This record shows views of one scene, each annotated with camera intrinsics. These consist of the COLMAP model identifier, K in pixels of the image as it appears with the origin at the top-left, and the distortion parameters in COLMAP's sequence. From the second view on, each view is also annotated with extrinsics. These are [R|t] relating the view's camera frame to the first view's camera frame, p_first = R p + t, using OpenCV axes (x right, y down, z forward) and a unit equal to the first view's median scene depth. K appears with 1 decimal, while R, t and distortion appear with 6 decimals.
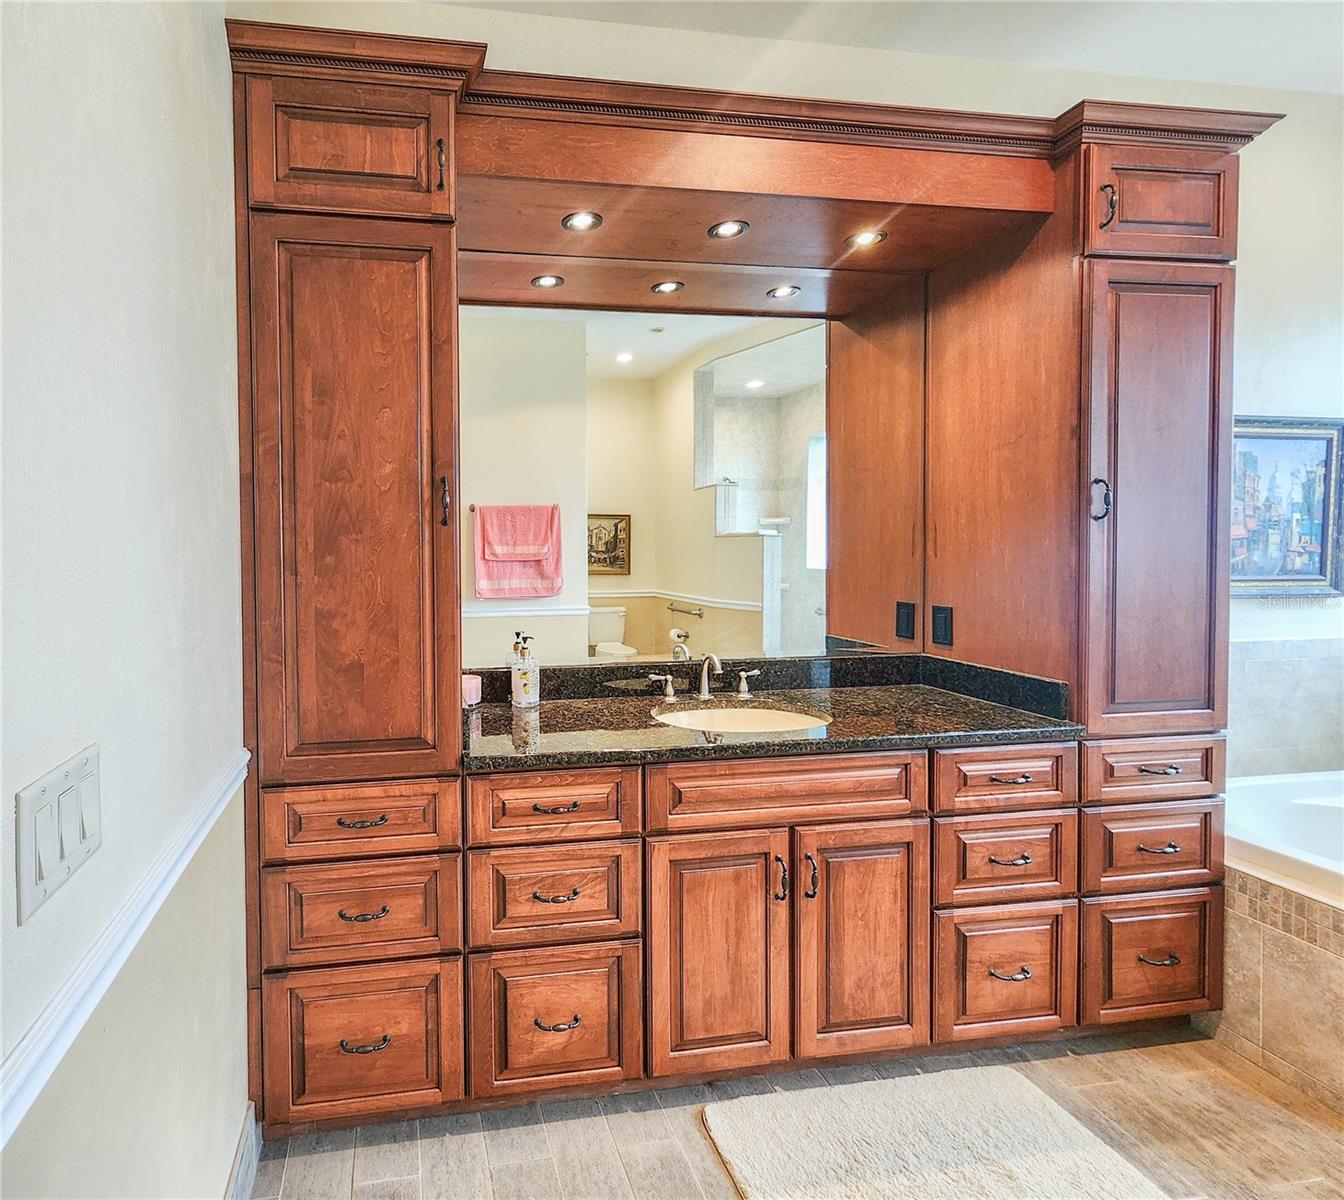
lens RADIAL K [[692.9, 0, 498.5], [0, 692.9, 564.7], [0, 0, 1]] dist [0.005486, 0.000874]
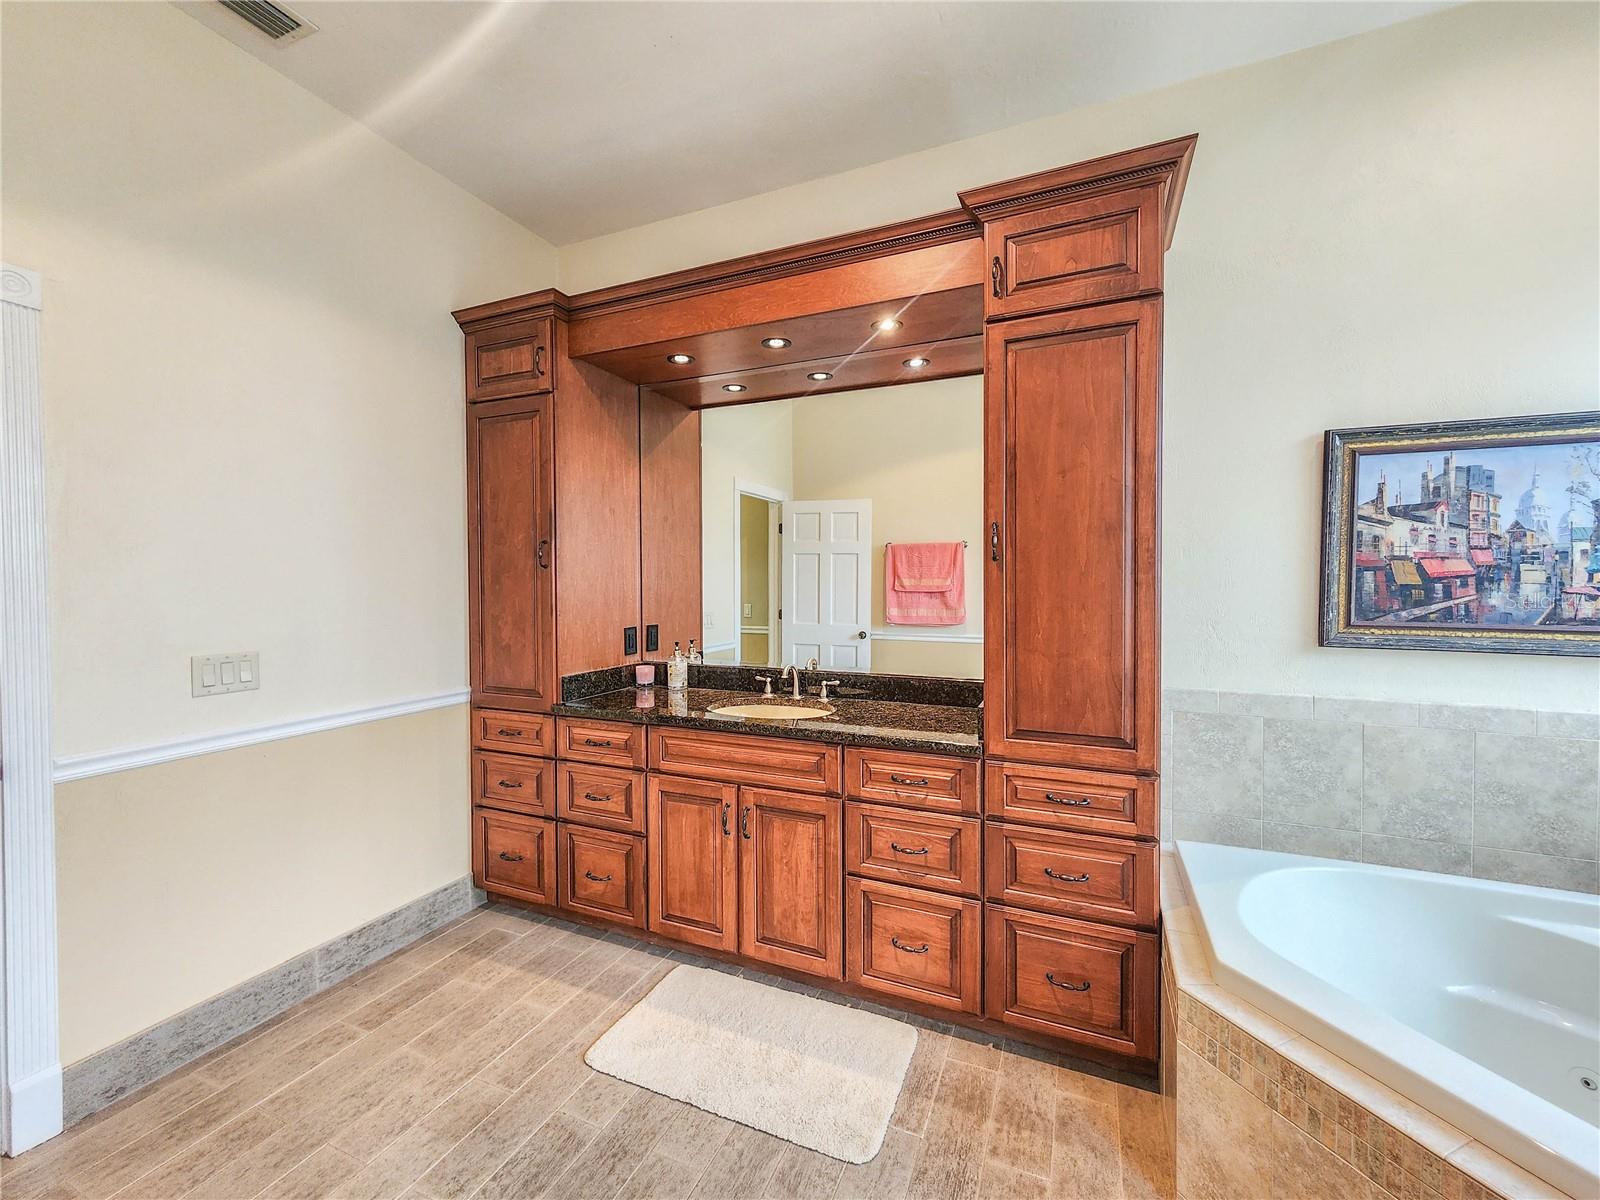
lens RADIAL K [[654.6, 0, 799.2], [0, 654.6, 594.3], [0, 0, 1]] dist [0.006336, 0.000677]
pose [[0.848691, 0.017973, -0.528583, 1.127951], [-0.018021, 0.999825, 0.005060, -0.009909], [0.528582, 0.005231, 0.848866, -0.042246]]
